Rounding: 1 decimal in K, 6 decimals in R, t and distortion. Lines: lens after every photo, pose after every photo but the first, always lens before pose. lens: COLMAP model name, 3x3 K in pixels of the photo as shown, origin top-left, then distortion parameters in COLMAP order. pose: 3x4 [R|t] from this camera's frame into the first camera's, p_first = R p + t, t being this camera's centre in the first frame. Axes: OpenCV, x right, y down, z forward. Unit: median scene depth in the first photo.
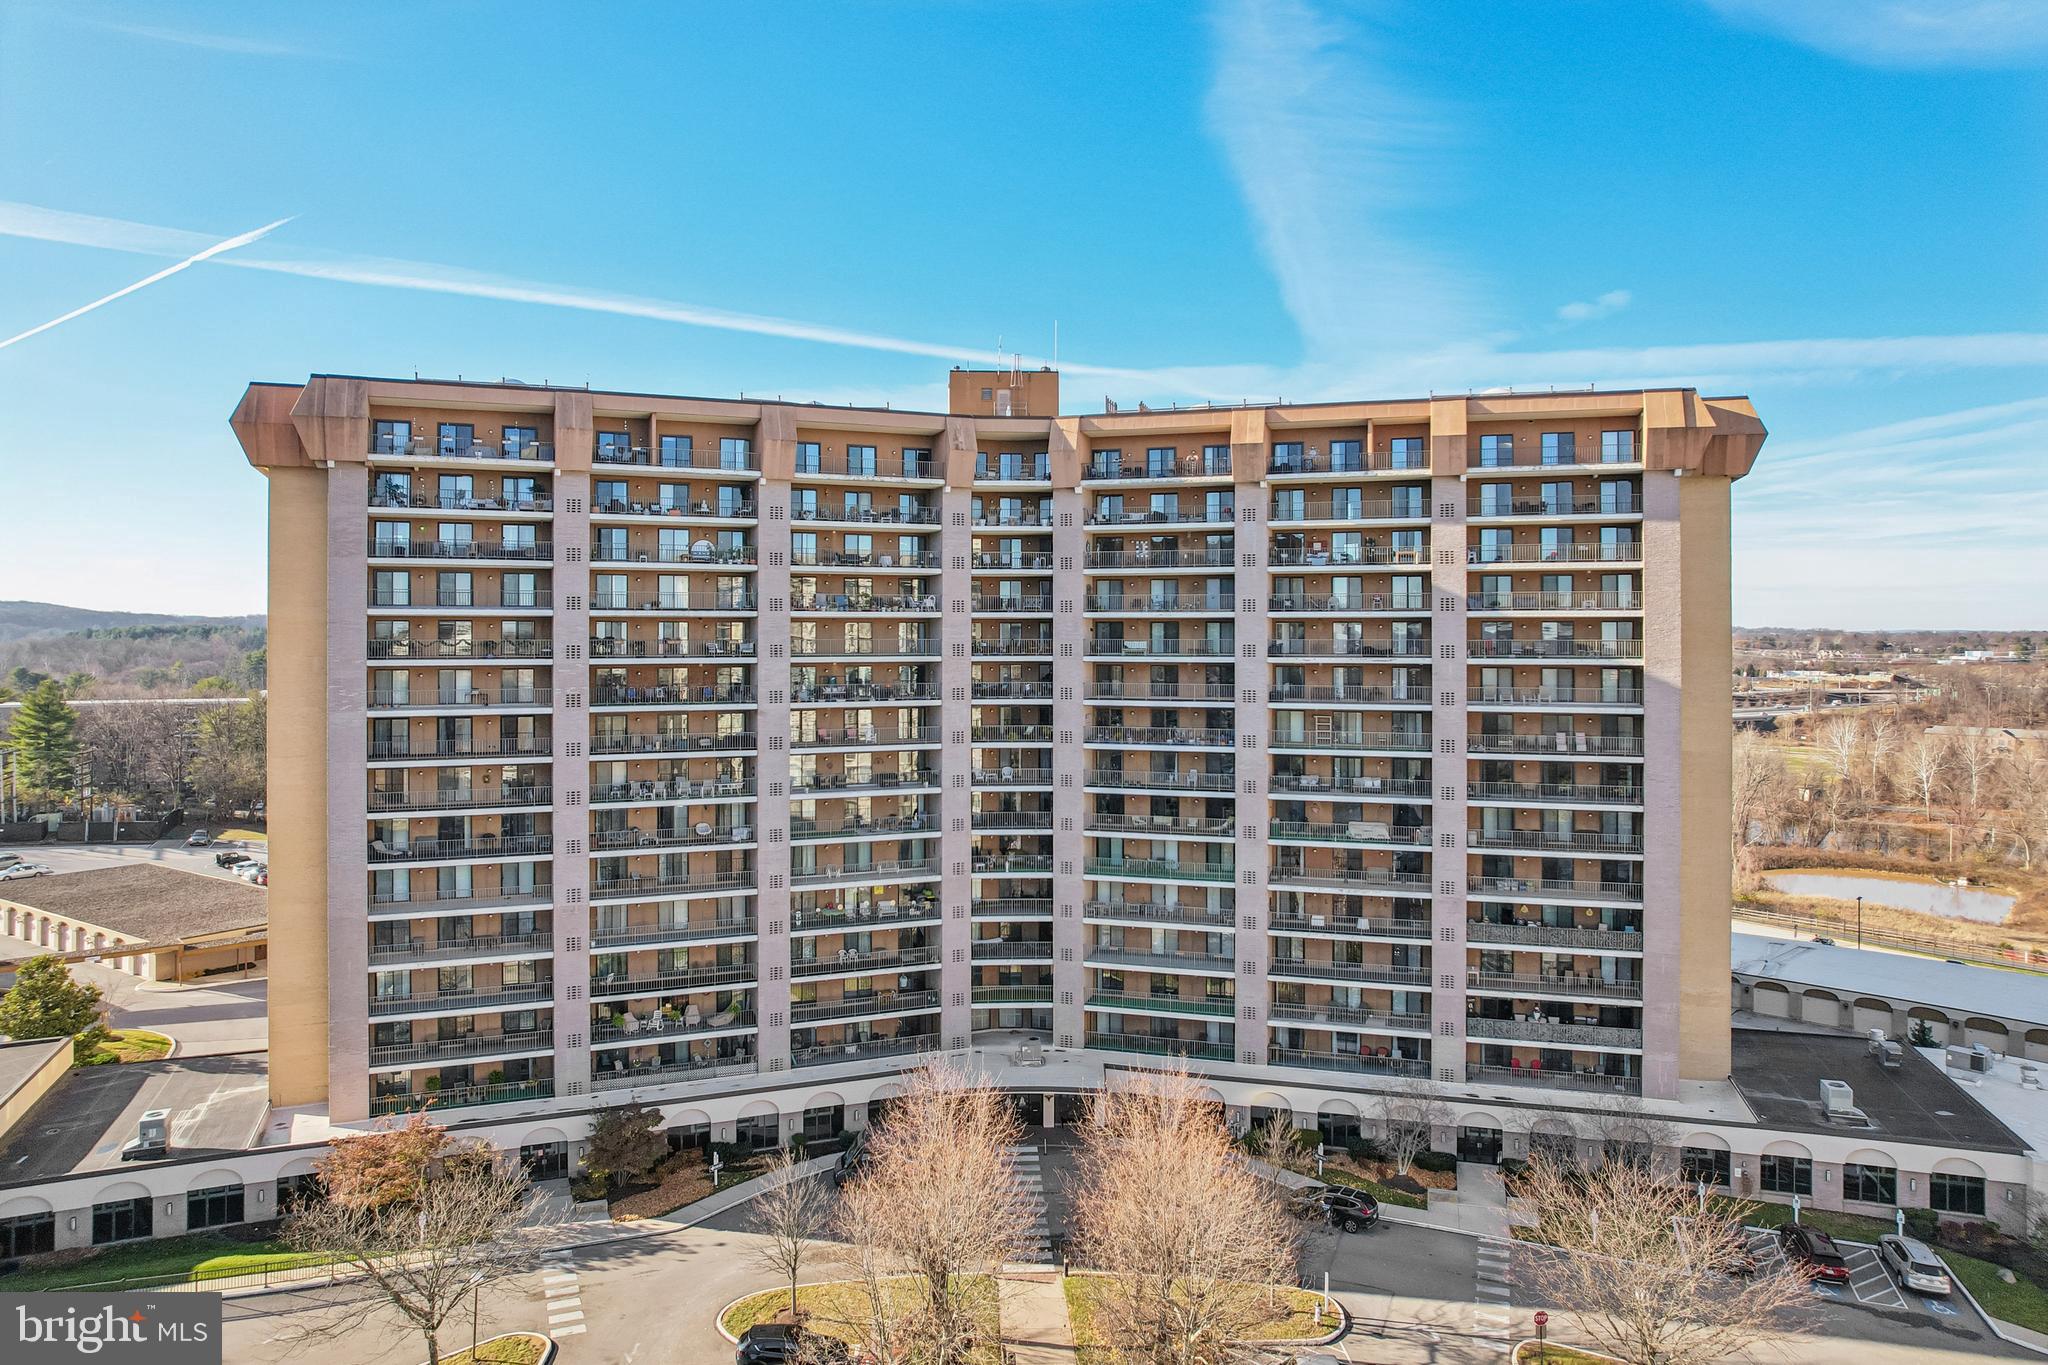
lens RADIAL K [[1333.2, 0, 1032.2], [0, 1333.2, 609.6], [0, 0, 1]] dist [-0.059276, 0.042278]
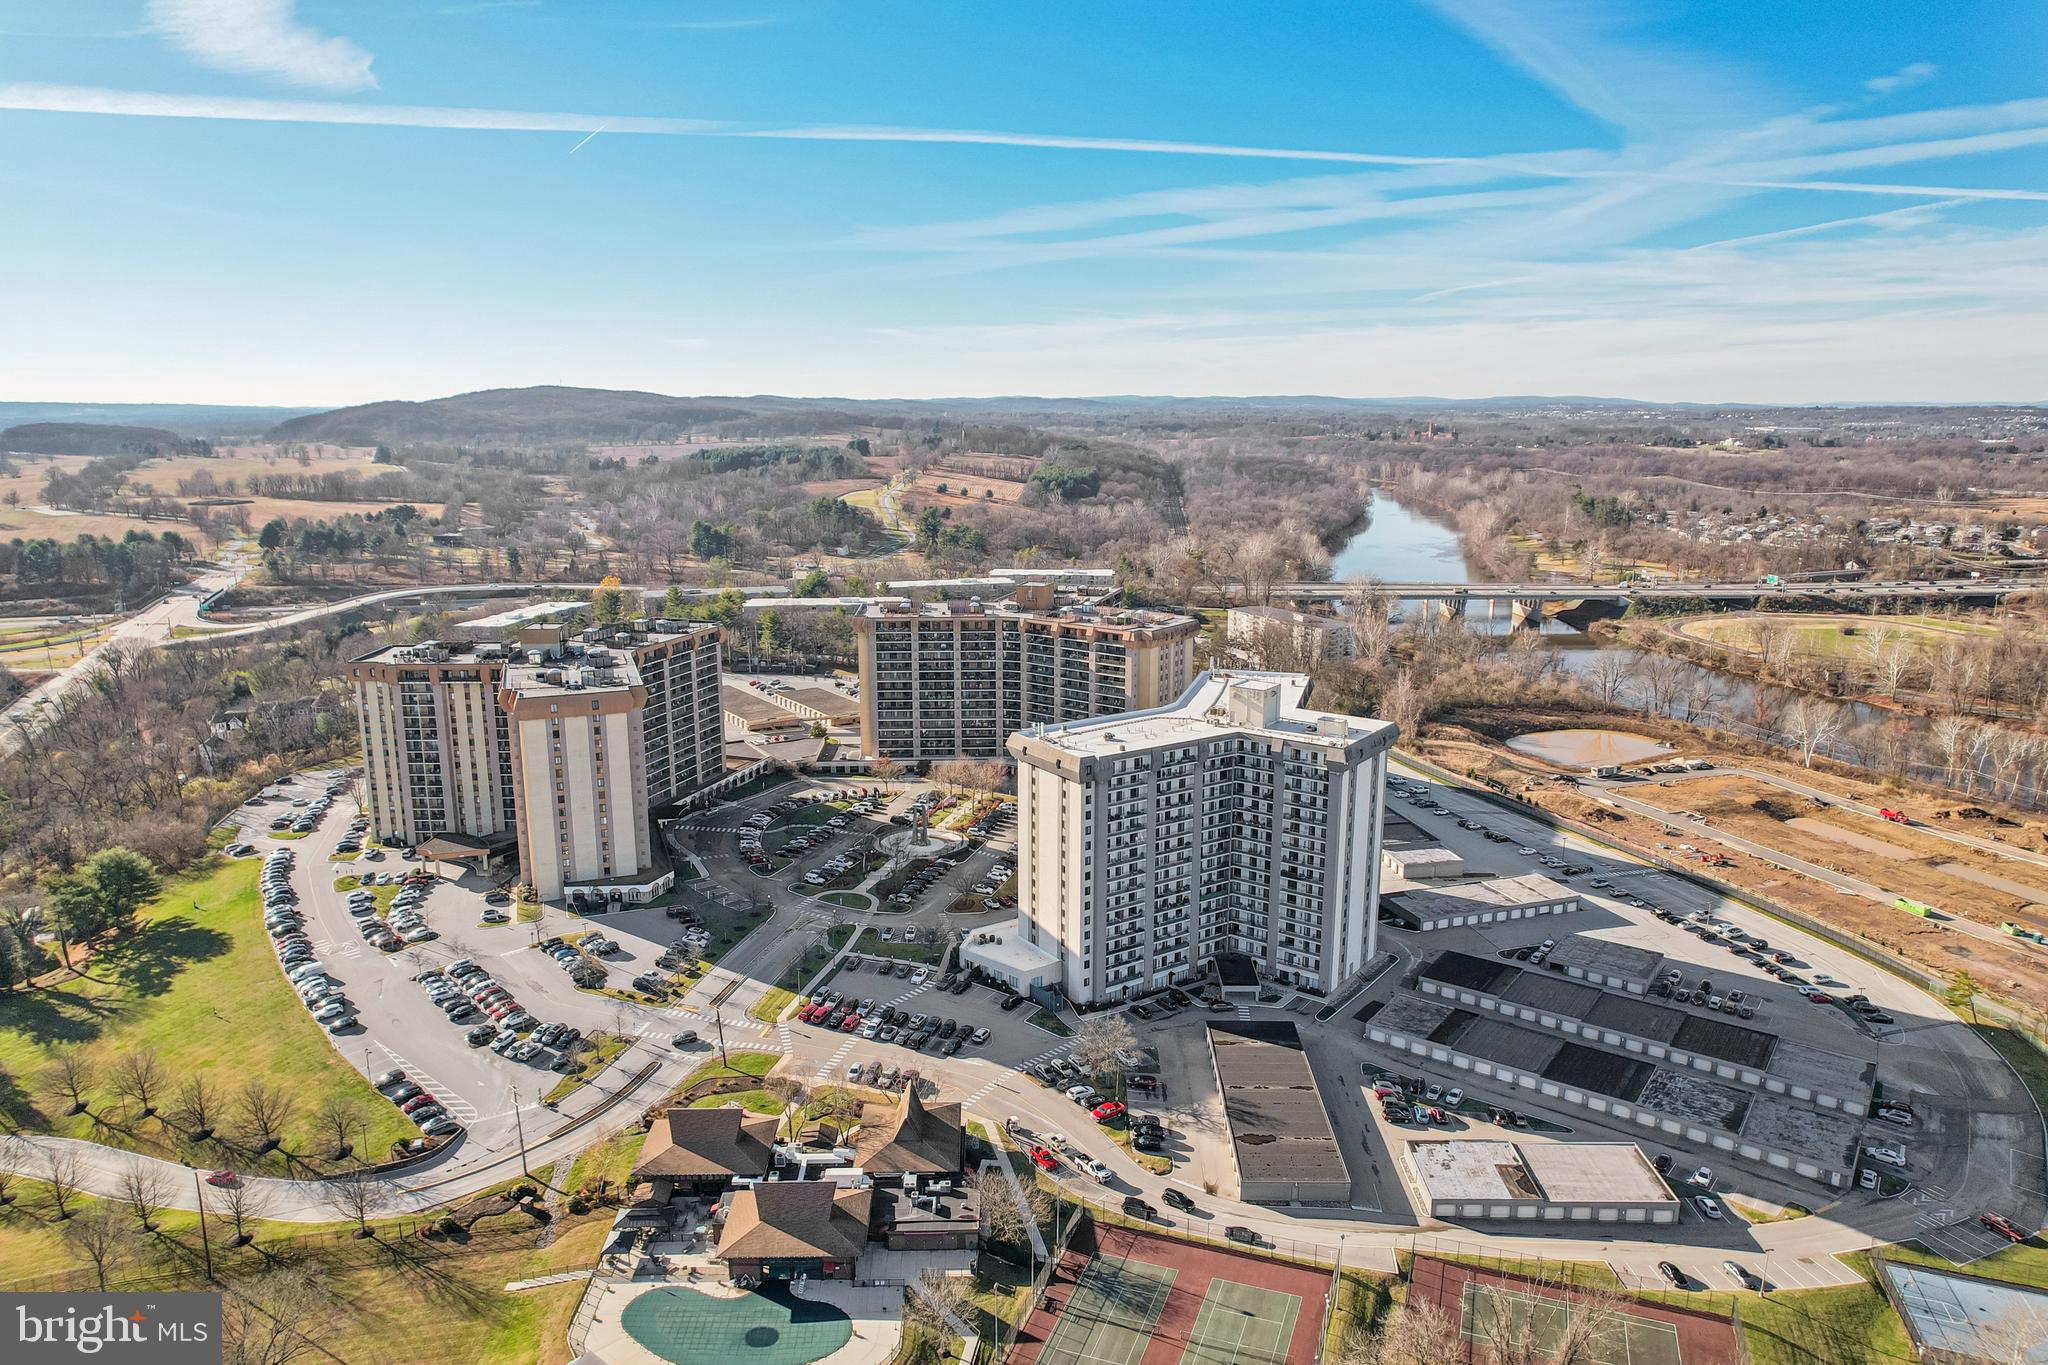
lens RADIAL K [[1315.4, 0, 1048.9], [0, 1315.4, 658.6], [0, 0, 1]] dist [-0.052827, 0.001585]
pose [[0.938394, 0.065884, -0.339228, 1.657991], [0.006160, 0.978312, 0.207045, -0.952685], [0.345511, -0.196380, 0.917637, -3.086703]]
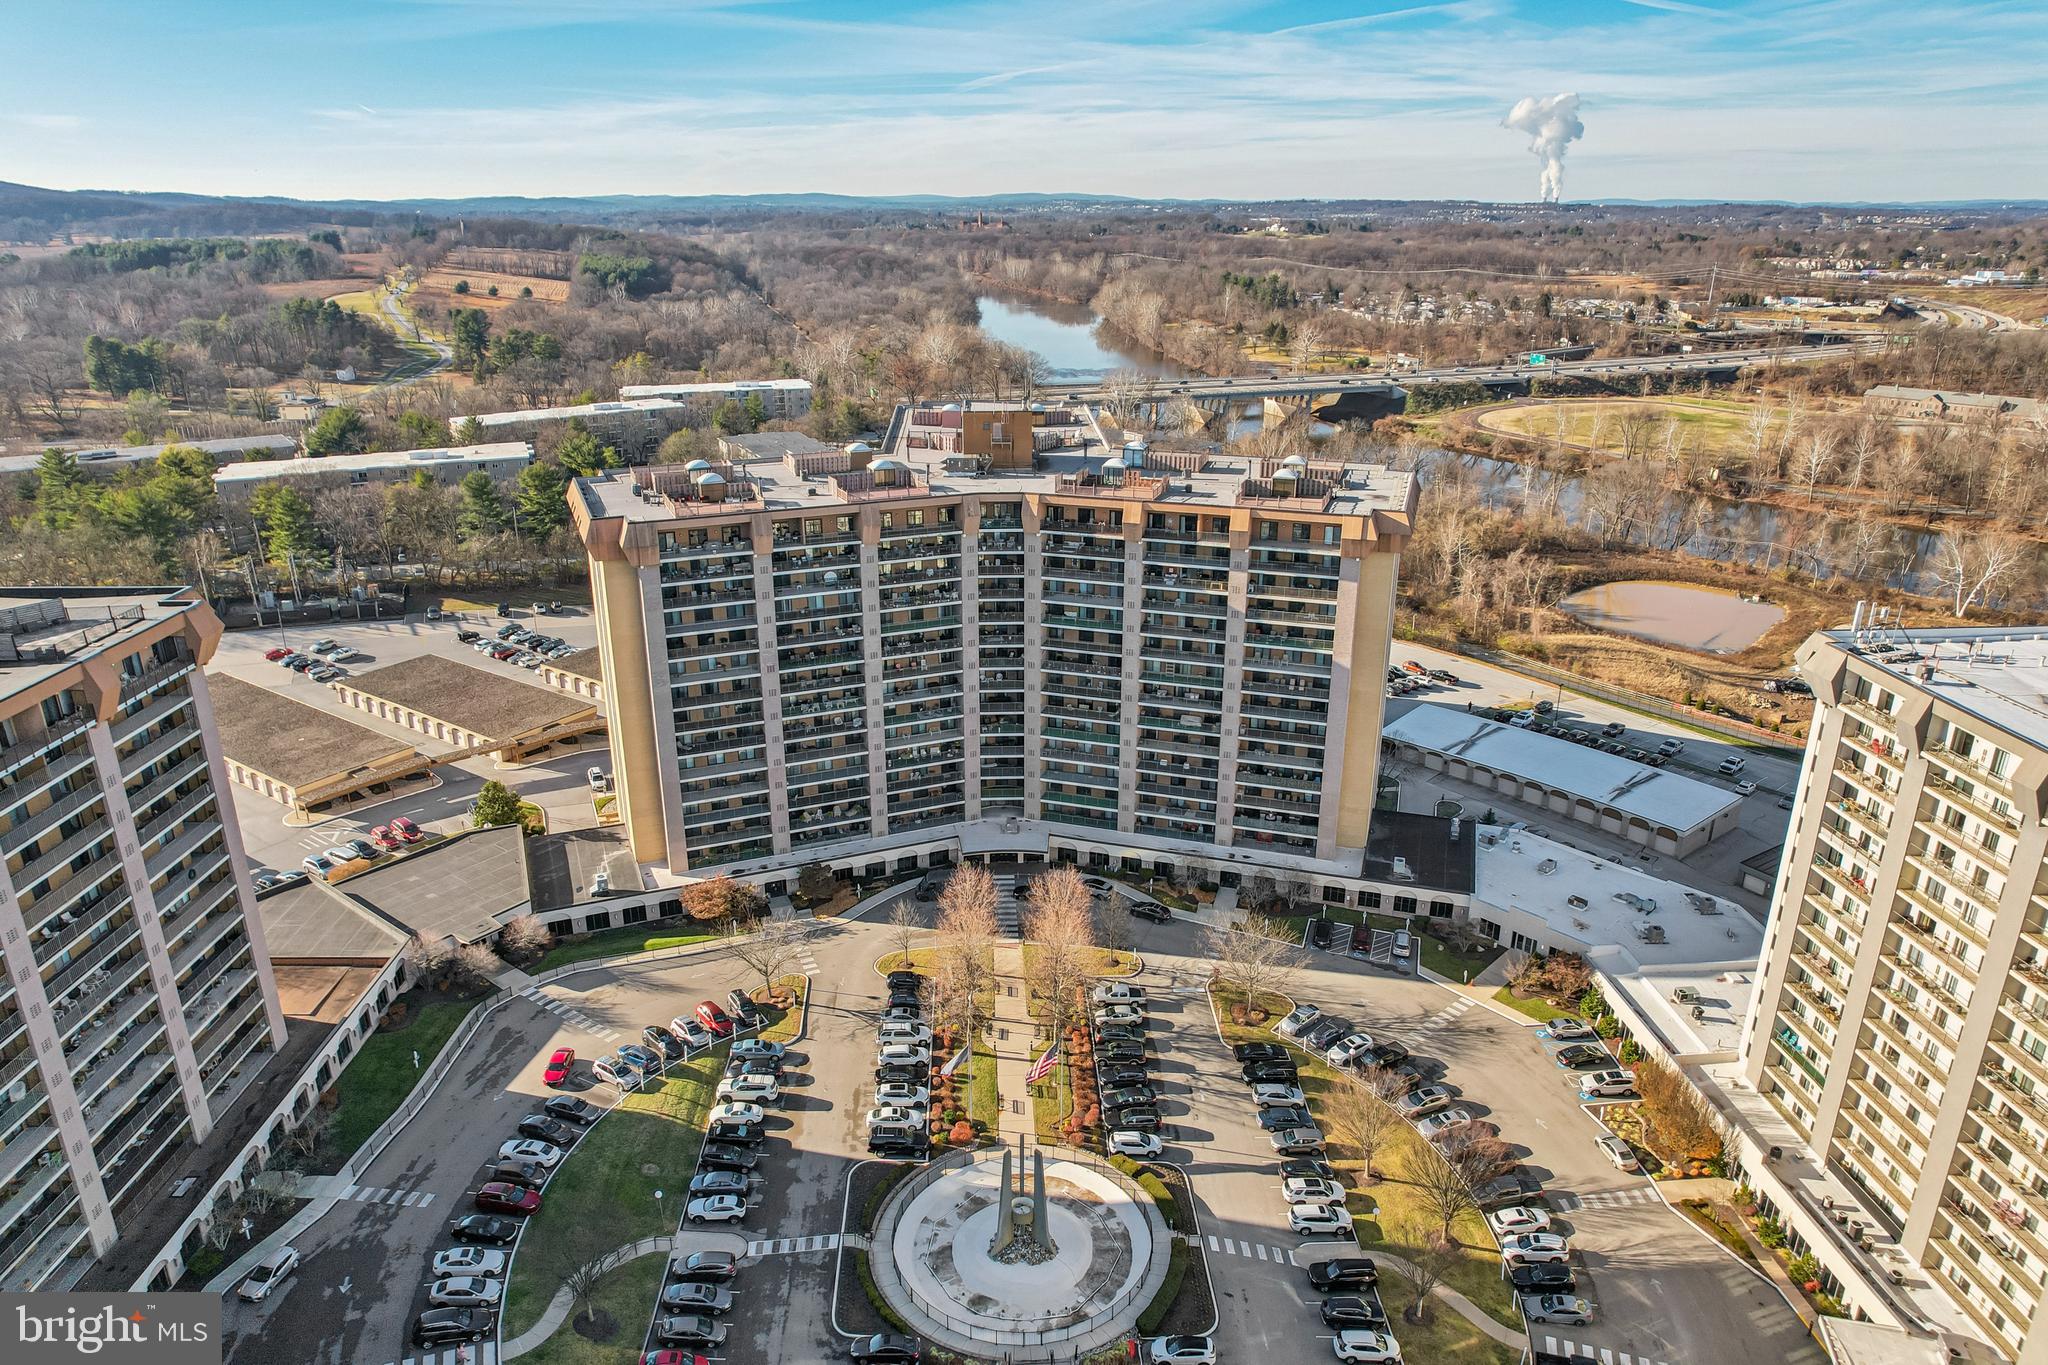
lens RADIAL K [[1333.1, 0, 1031.6], [0, 1333.1, 679.7], [0, 0, 1]] dist [-0.085033, 0.081978]
pose [[0.999961, 0.003240, -0.008215, 0.044133], [-0.000086, 0.933824, 0.357732, -0.569428], [0.008830, -0.357718, 0.933788, -0.747824]]
